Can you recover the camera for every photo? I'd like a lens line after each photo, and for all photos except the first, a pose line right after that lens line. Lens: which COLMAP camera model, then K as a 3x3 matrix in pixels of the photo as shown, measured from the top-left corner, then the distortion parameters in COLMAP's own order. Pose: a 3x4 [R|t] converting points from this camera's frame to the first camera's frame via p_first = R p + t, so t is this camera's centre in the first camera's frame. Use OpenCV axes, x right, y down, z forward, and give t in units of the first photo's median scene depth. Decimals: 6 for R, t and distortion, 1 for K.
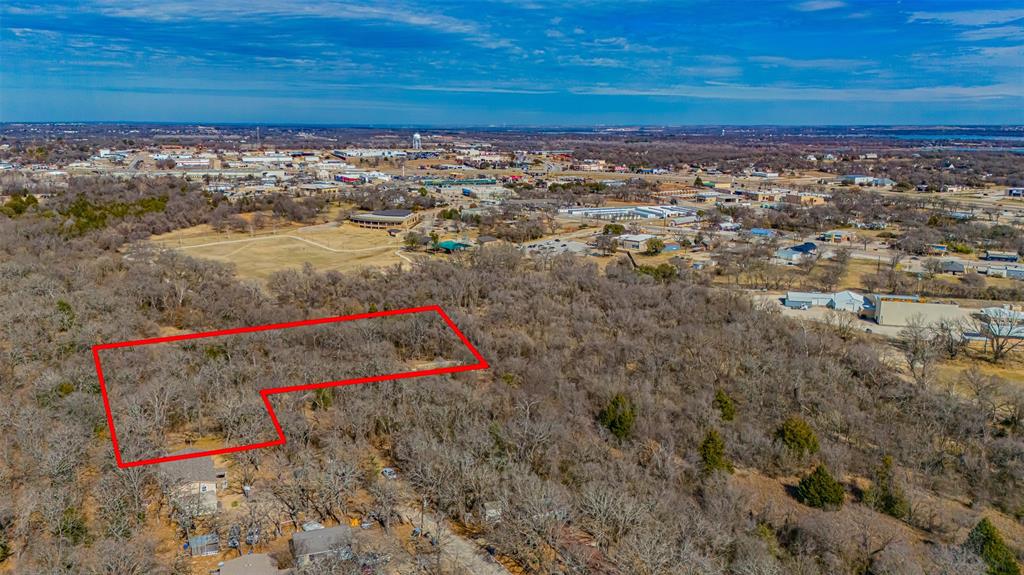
lens RADIAL K [[766.9, 0, 511.8], [0, 766.9, 291.7], [0, 0, 1]] dist [0.068736, -0.065077]
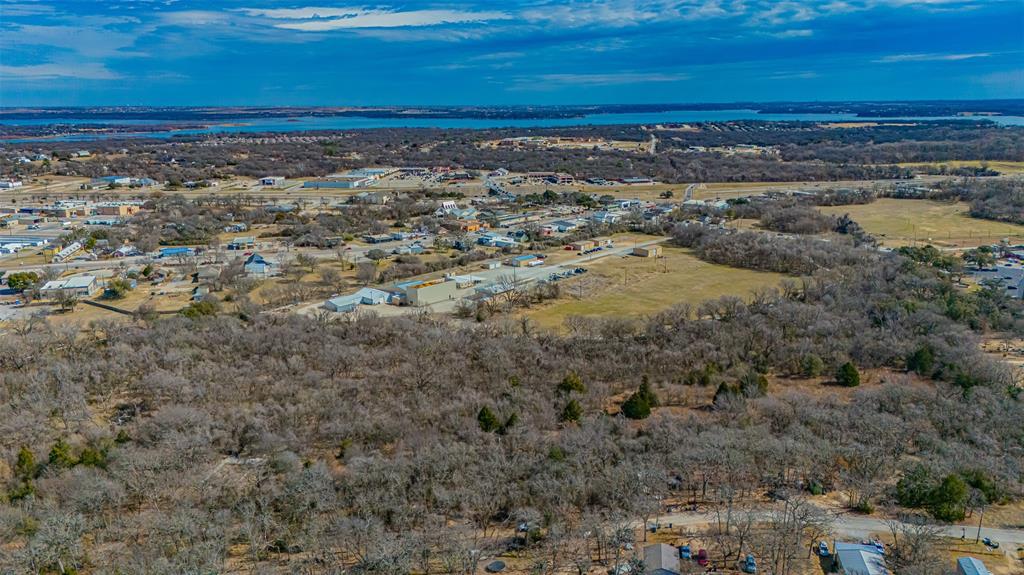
lens RADIAL K [[766.9, 0, 515.4], [0, 766.9, 295.8], [0, 0, 1]] dist [0.068736, -0.065077]
pose [[0.476748, -0.224682, 0.849840, -0.098256], [0.198056, 0.969380, 0.145180, -0.024056], [-0.856437, 0.099101, 0.506650, 0.039250]]
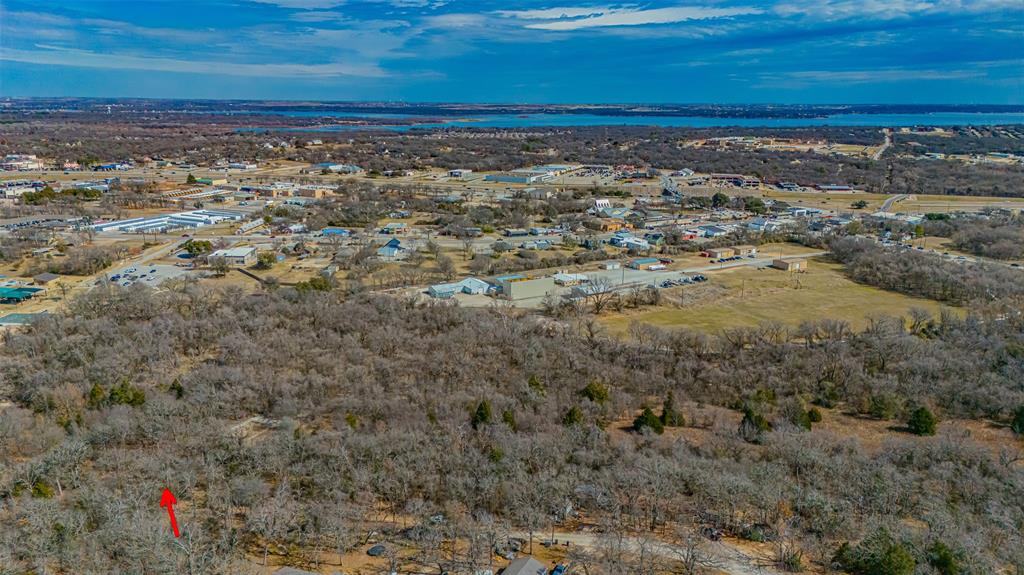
lens RADIAL K [[766.9, 0, 510.4], [0, 766.9, 287.6], [0, 0, 1]] dist [0.068736, -0.065077]
pose [[0.722387, -0.165719, 0.671338, -0.073731], [0.145487, 0.985551, 0.086732, -0.017208], [-0.676011, 0.035017, 0.736059, 0.007290]]
